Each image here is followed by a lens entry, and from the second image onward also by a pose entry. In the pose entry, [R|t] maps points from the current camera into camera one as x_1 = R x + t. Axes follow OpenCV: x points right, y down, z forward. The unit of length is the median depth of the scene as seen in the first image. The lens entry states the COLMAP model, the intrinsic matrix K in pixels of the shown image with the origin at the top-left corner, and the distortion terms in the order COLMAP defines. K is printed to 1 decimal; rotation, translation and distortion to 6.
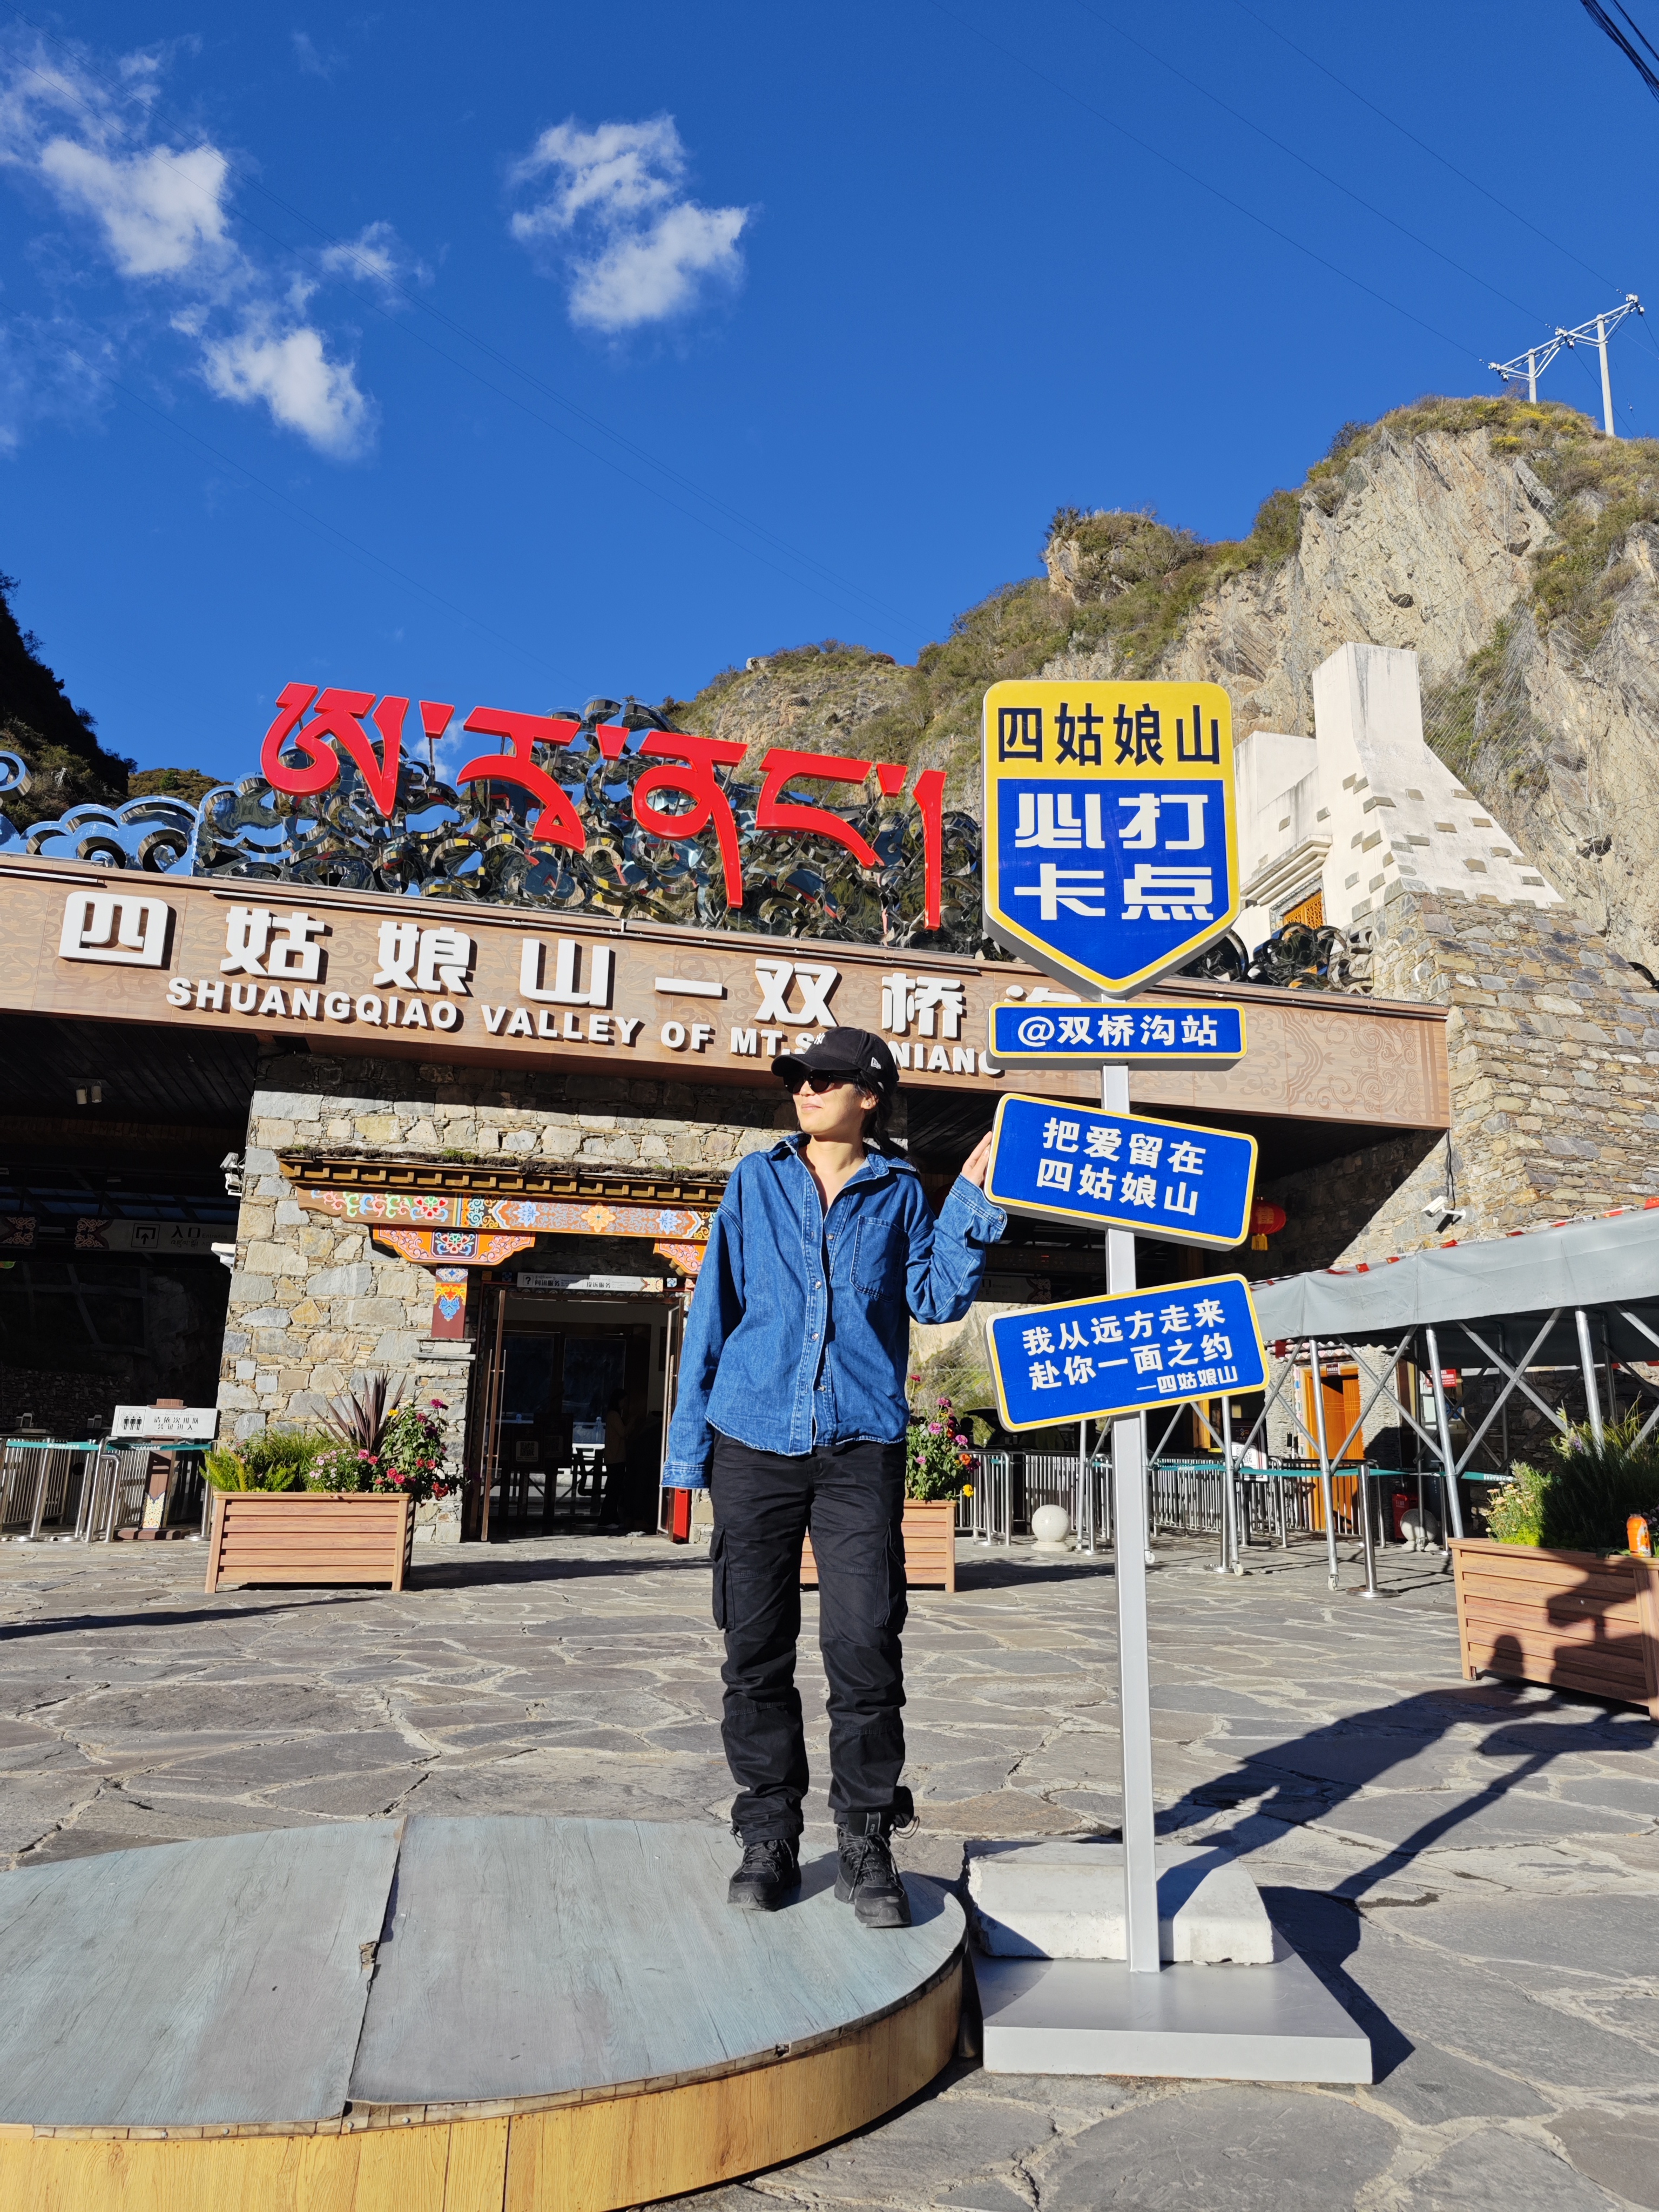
lens RADIAL K [[1526.6, 0, 866.0], [0, 1526.6, 1093.9], [0, 0, 1]] dist [0.009687, 0.030712]
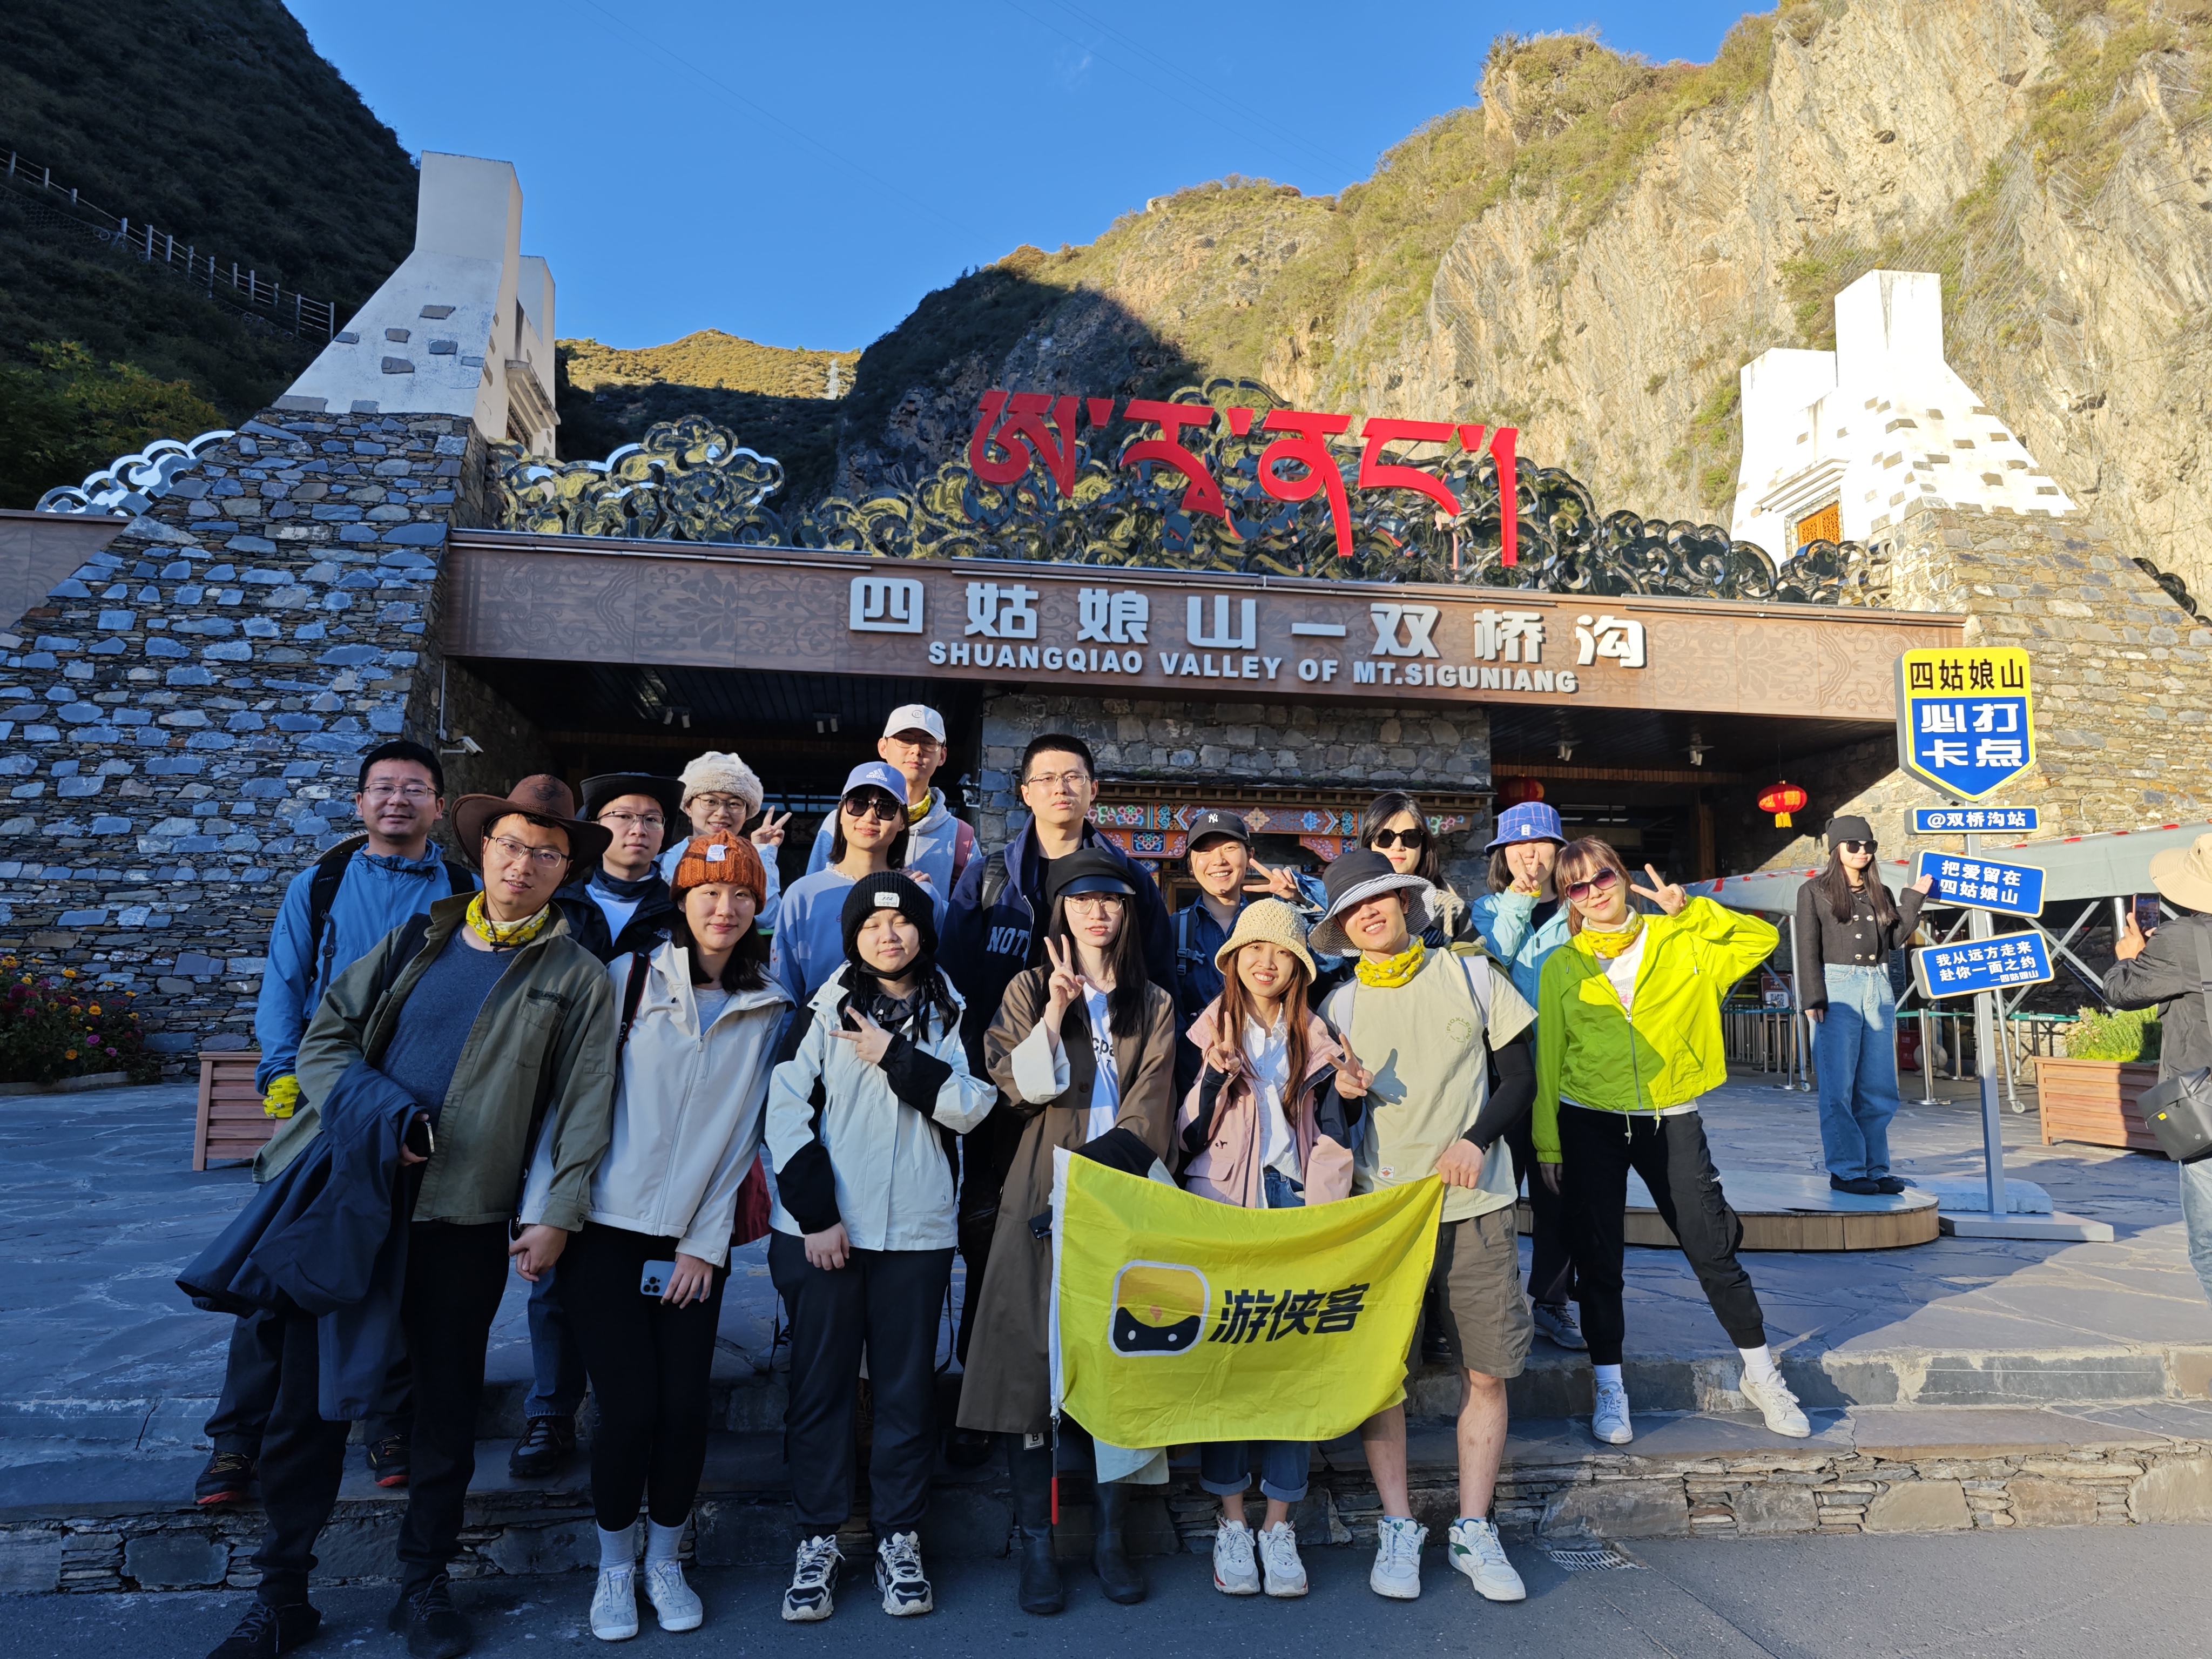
lens RADIAL K [[1526.6, 0, 1106.0], [0, 1526.6, 829.5], [0, 0, 1]] dist [0.009687, 0.030712]
pose [[0.994322, -0.018084, -0.104869, -0.154683], [0.030616, 0.992404, 0.119148, -0.059939], [0.101918, -0.121682, 0.987323, -0.239217]]
